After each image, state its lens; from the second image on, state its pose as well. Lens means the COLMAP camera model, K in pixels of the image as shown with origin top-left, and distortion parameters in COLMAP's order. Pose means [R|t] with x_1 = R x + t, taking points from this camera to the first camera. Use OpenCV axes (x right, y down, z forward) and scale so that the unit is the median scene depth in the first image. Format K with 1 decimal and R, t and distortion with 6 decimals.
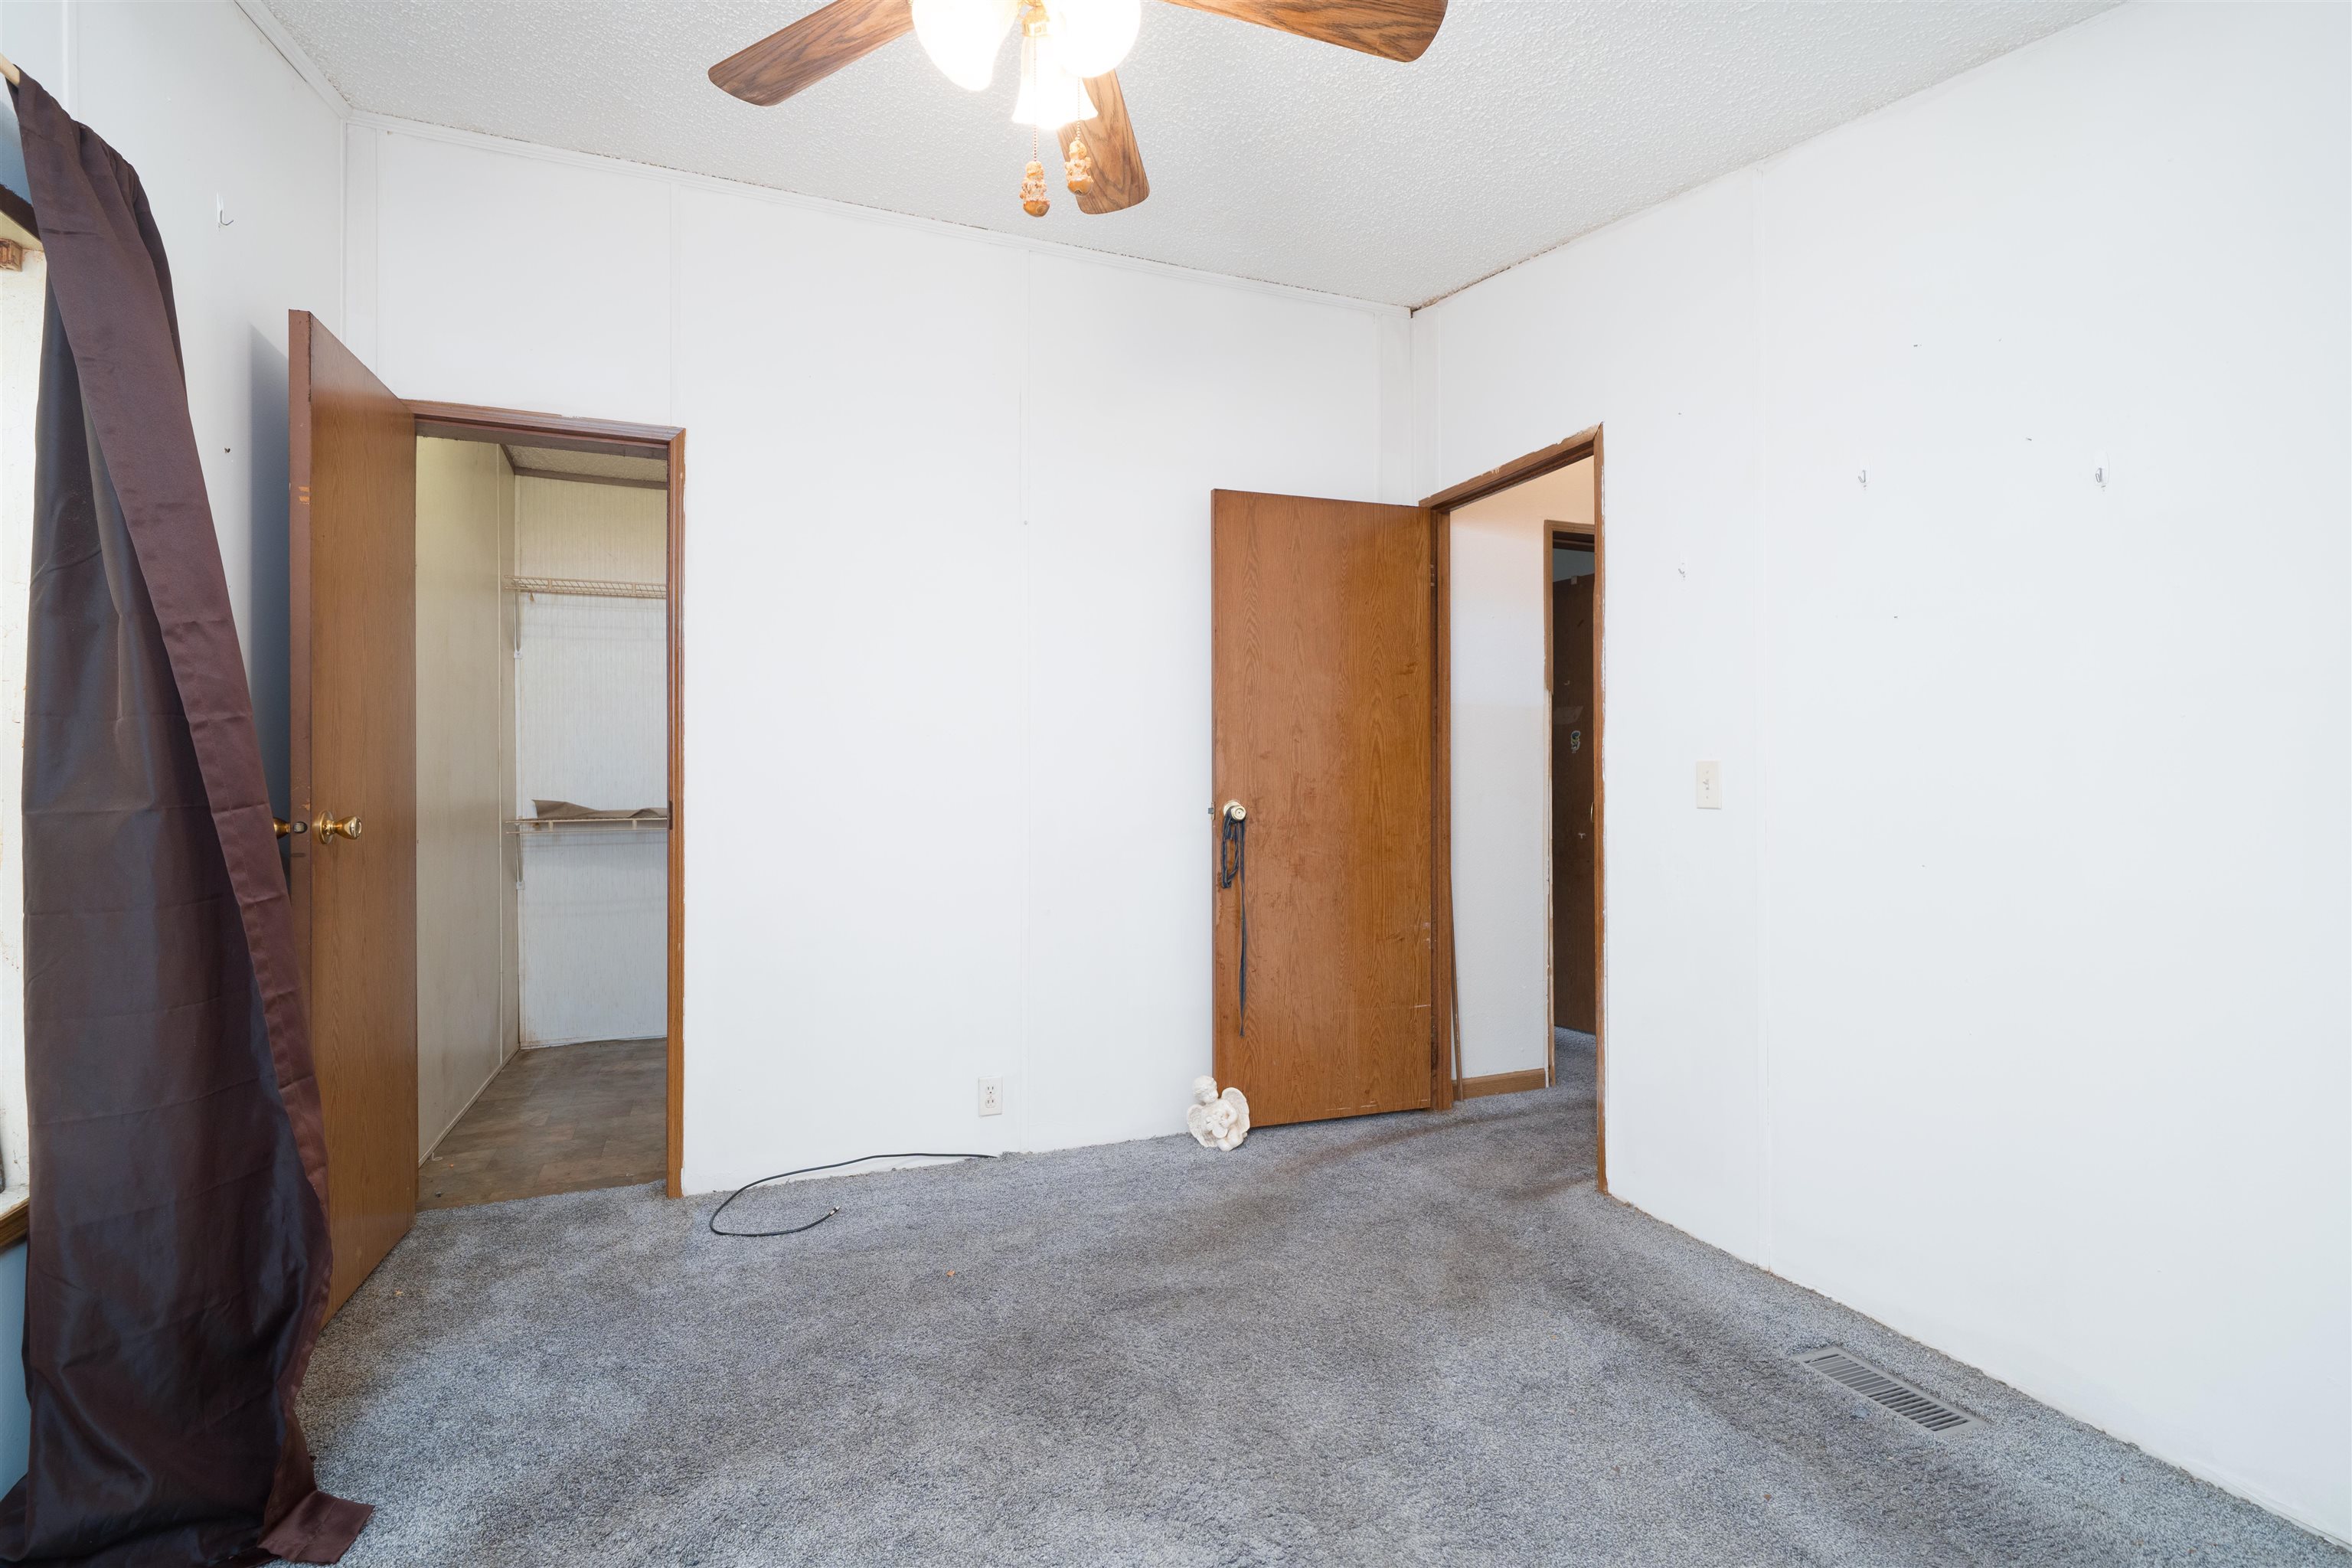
lens RADIAL K [[1073.8, 0, 1176.0], [0, 1073.8, 784.0], [0, 0, 1]] dist [-0.001218, -0.000250]
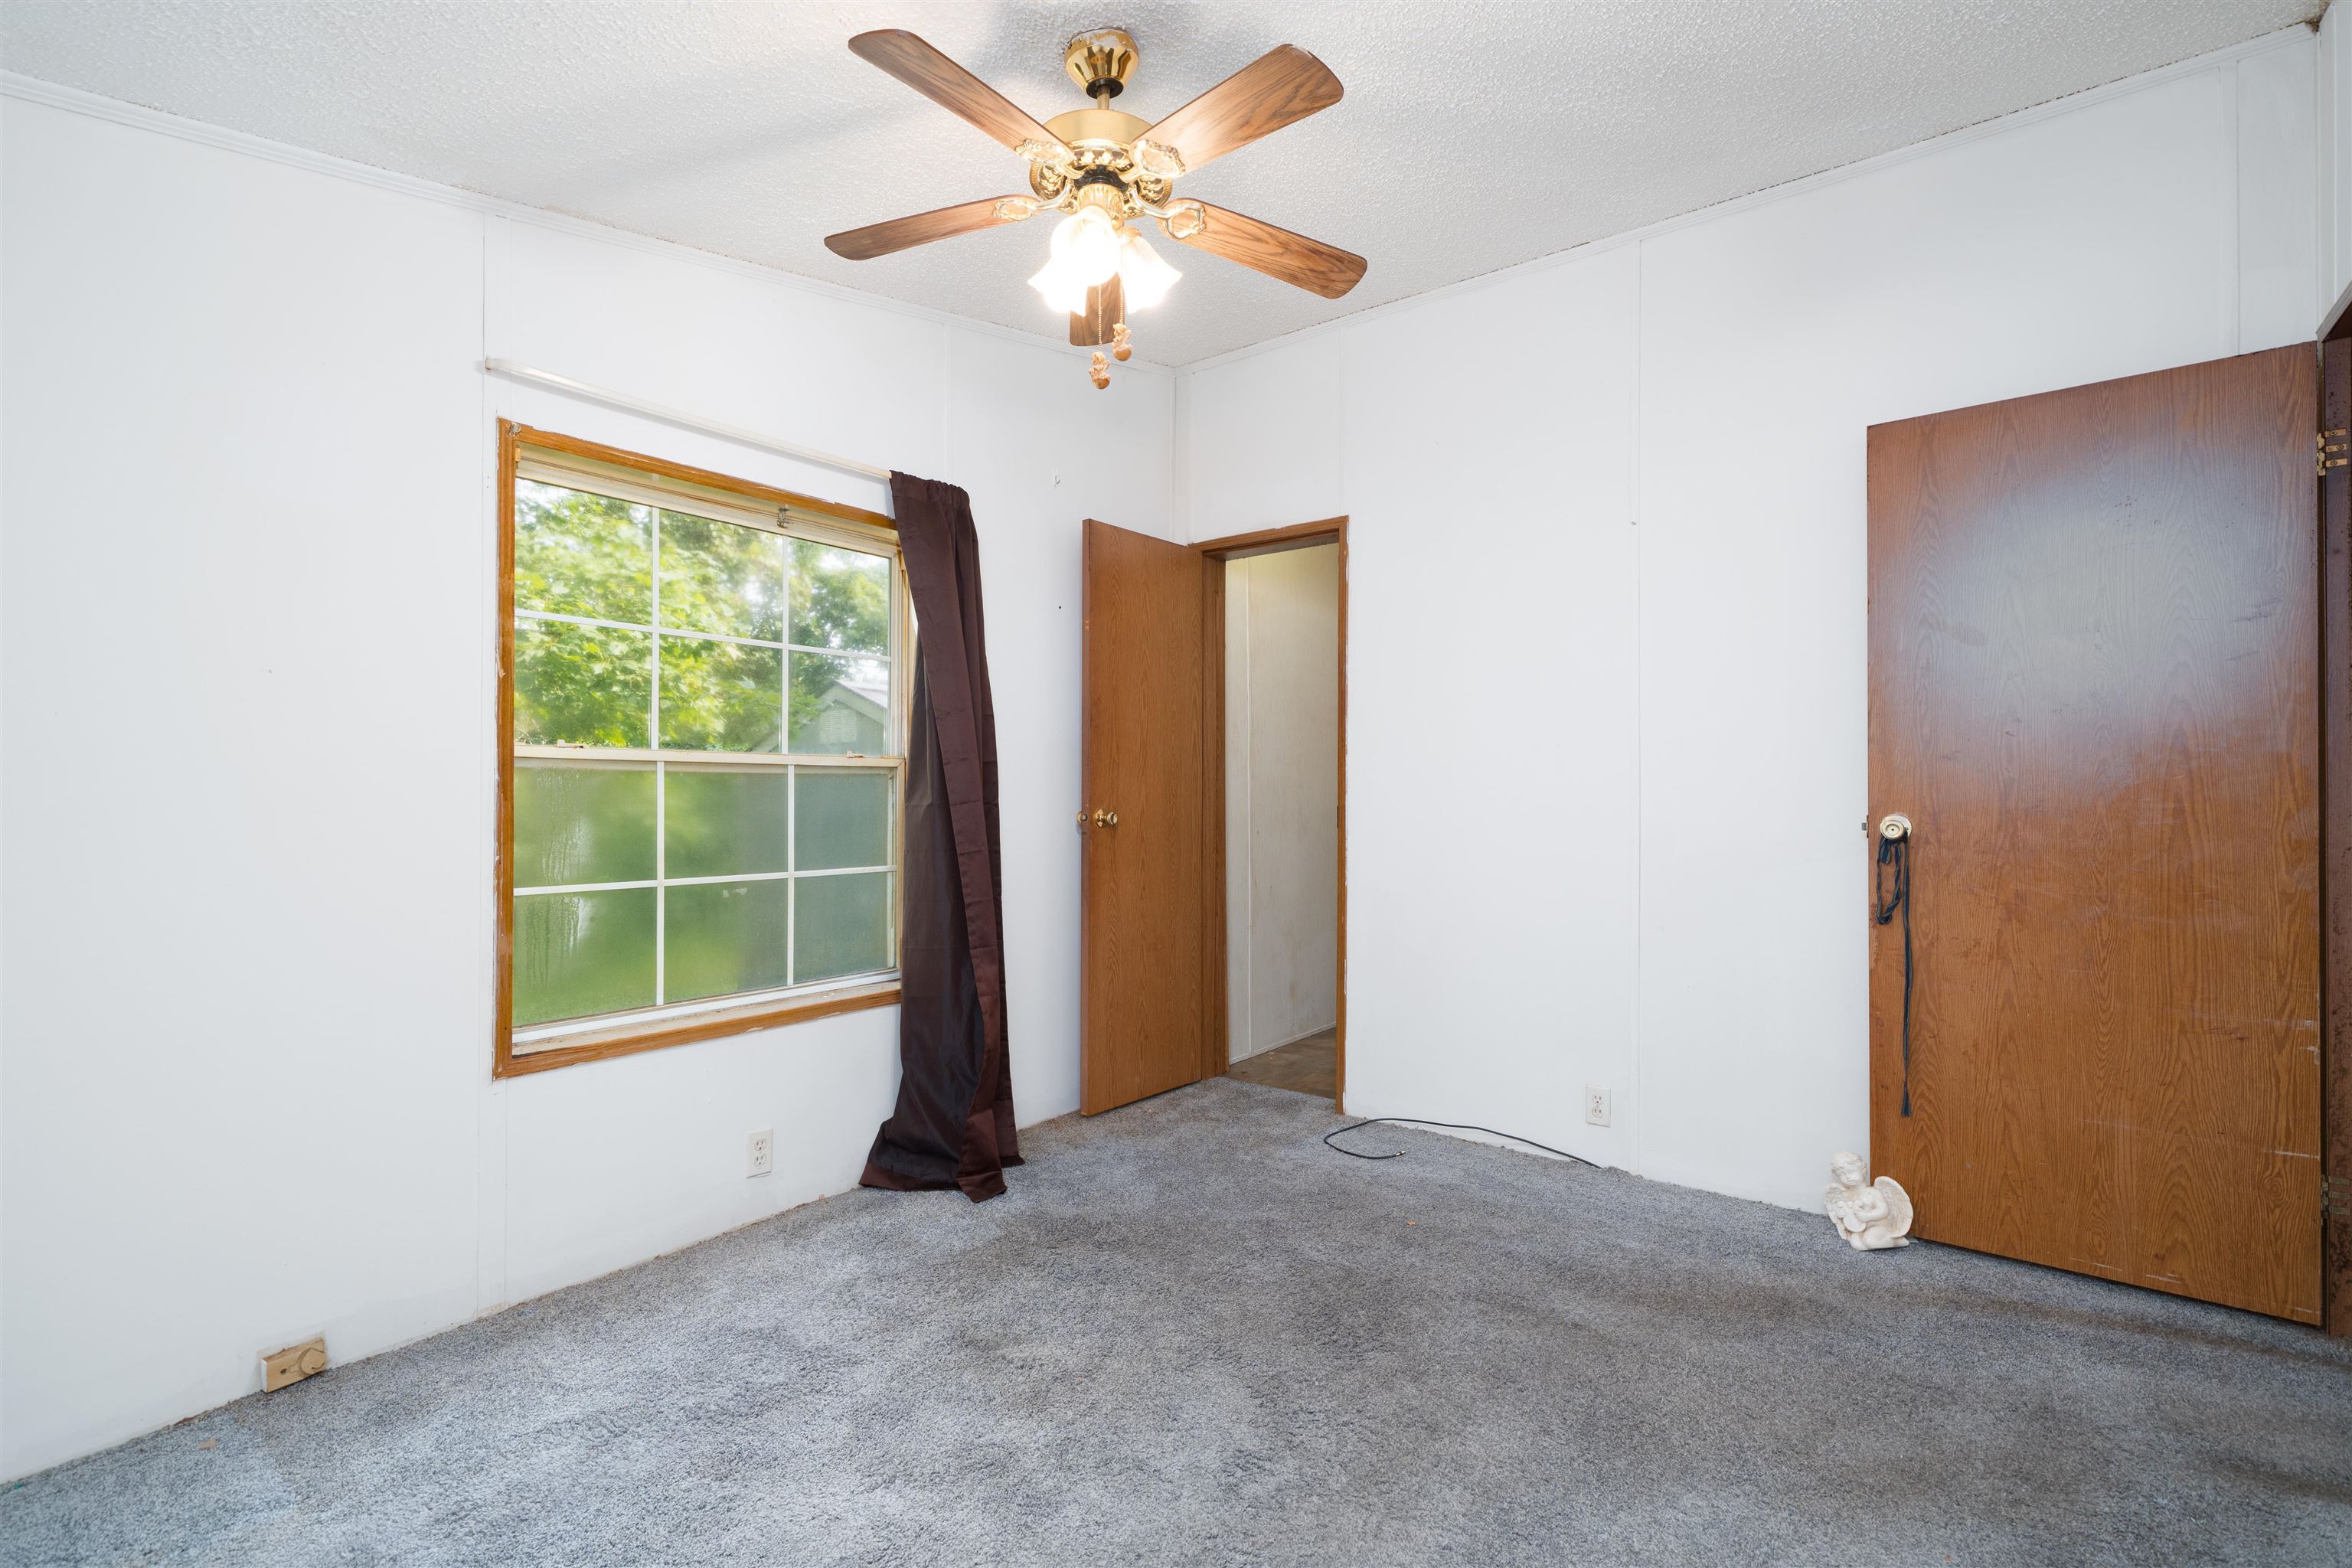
lens RADIAL K [[1055.8, 0, 1168.1], [0, 1055.8, 790.9], [0, 0, 1]] dist [-0.001406, -0.000407]
pose [[0.517483, -0.000817, -0.855693, 0.460487], [-0.000968, 0.999998, -0.001541, -0.000004], [0.855693, 0.001626, 0.517481, 0.150183]]
